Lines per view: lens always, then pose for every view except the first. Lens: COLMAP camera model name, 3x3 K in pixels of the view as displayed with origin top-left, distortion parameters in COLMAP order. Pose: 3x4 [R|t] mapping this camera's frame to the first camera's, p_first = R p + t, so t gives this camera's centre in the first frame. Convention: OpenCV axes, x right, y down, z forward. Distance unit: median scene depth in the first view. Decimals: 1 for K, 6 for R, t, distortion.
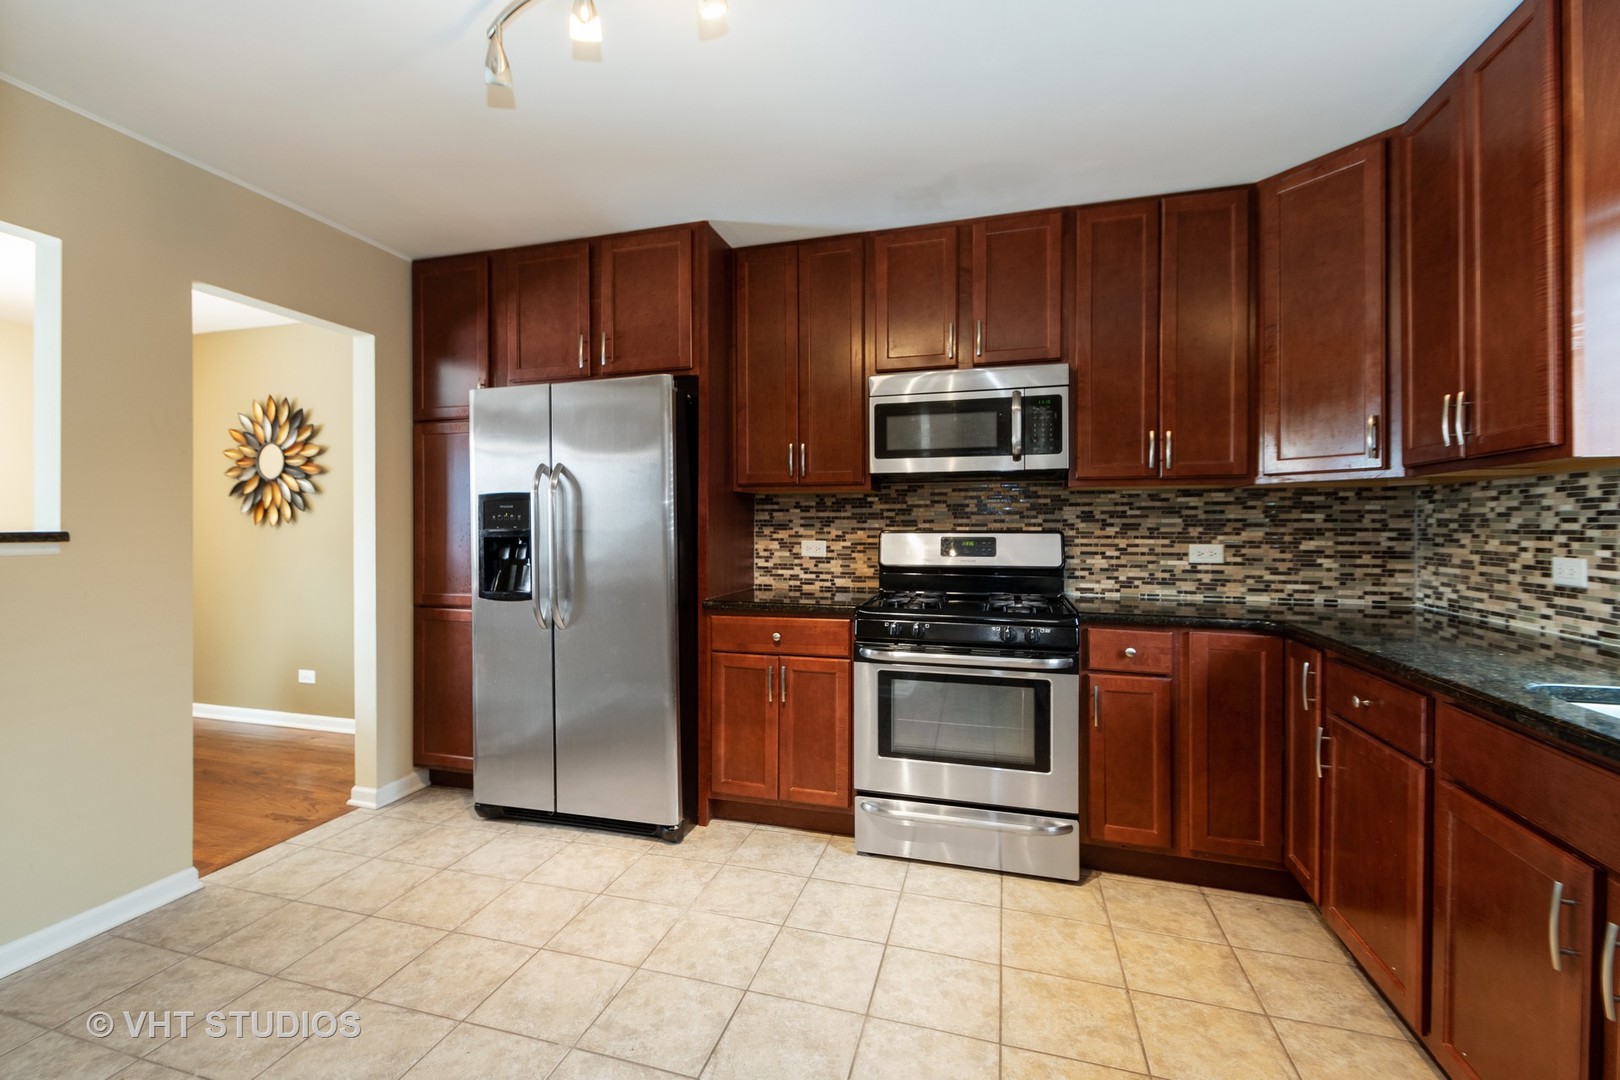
lens RADIAL K [[716.6, 0, 774.1], [0, 716.6, 534.7], [0, 0, 1]] dist [-0.004190, -0.000795]
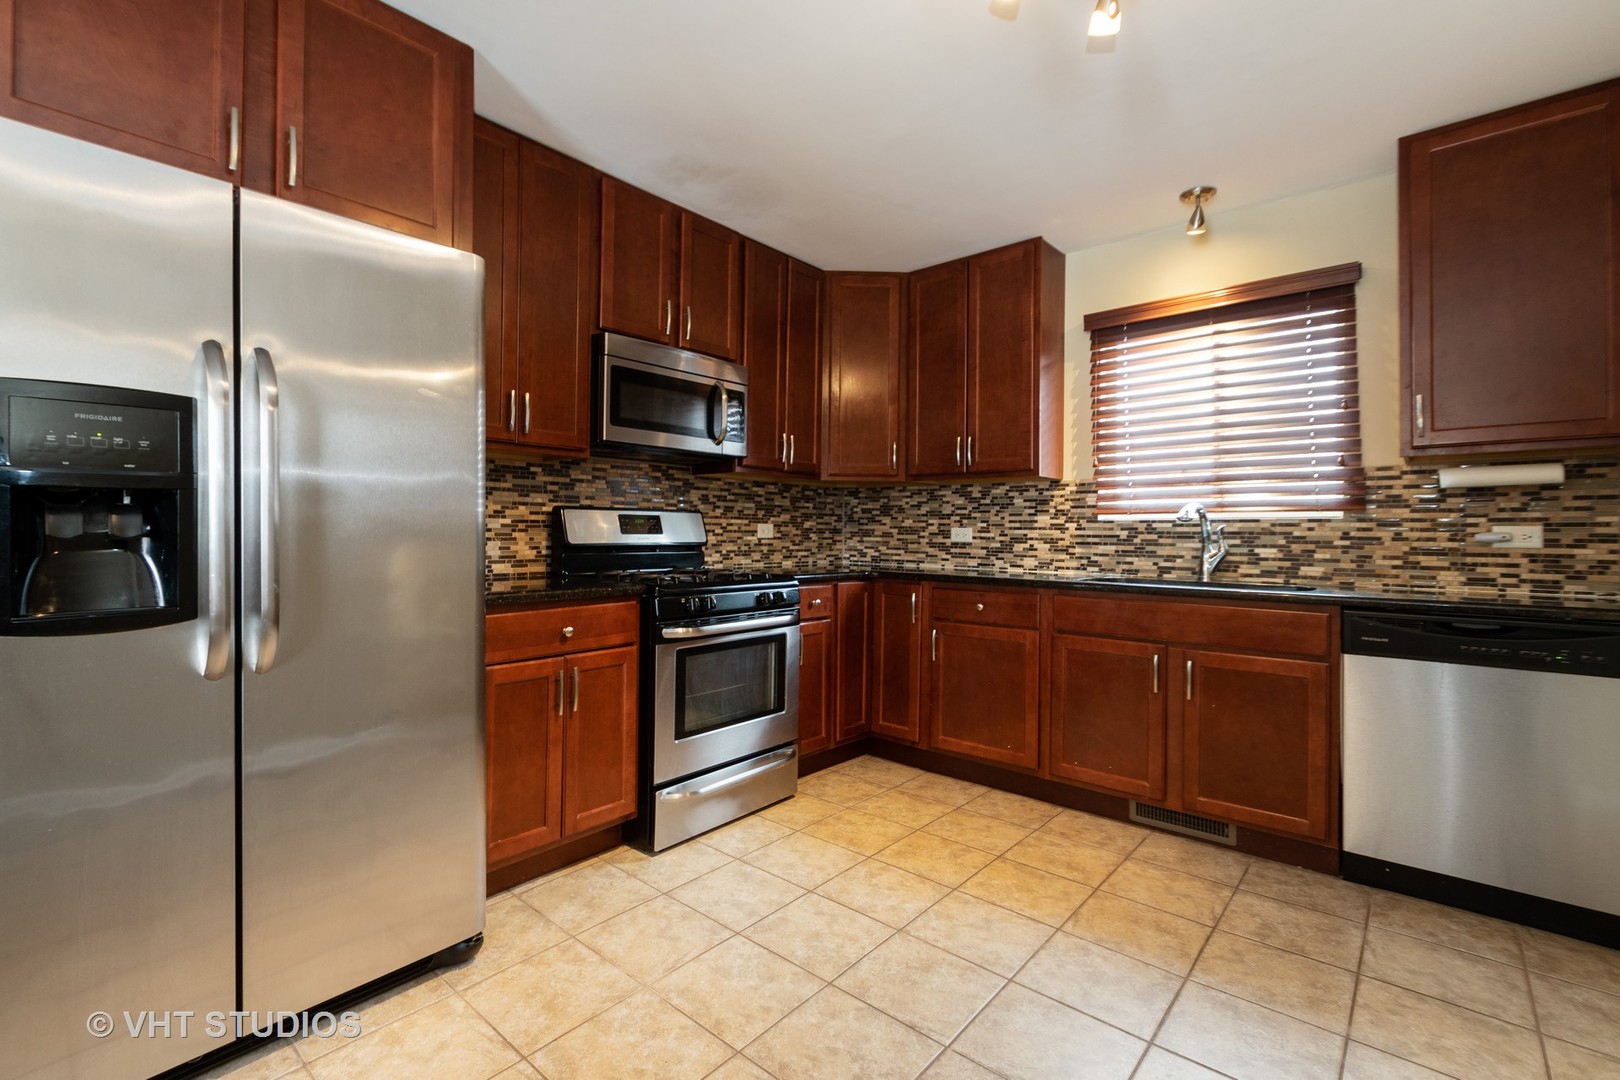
lens RADIAL K [[715.0, 0, 773.3], [0, 715.0, 533.7], [0, 0, 1]] dist [0.002200, 0.000287]
pose [[0.413191, -0.000222, 0.910644, -0.631817], [0.002606, 0.999996, -0.000939, 0.034915], [-0.910641, 0.002762, 0.413190, 0.466996]]
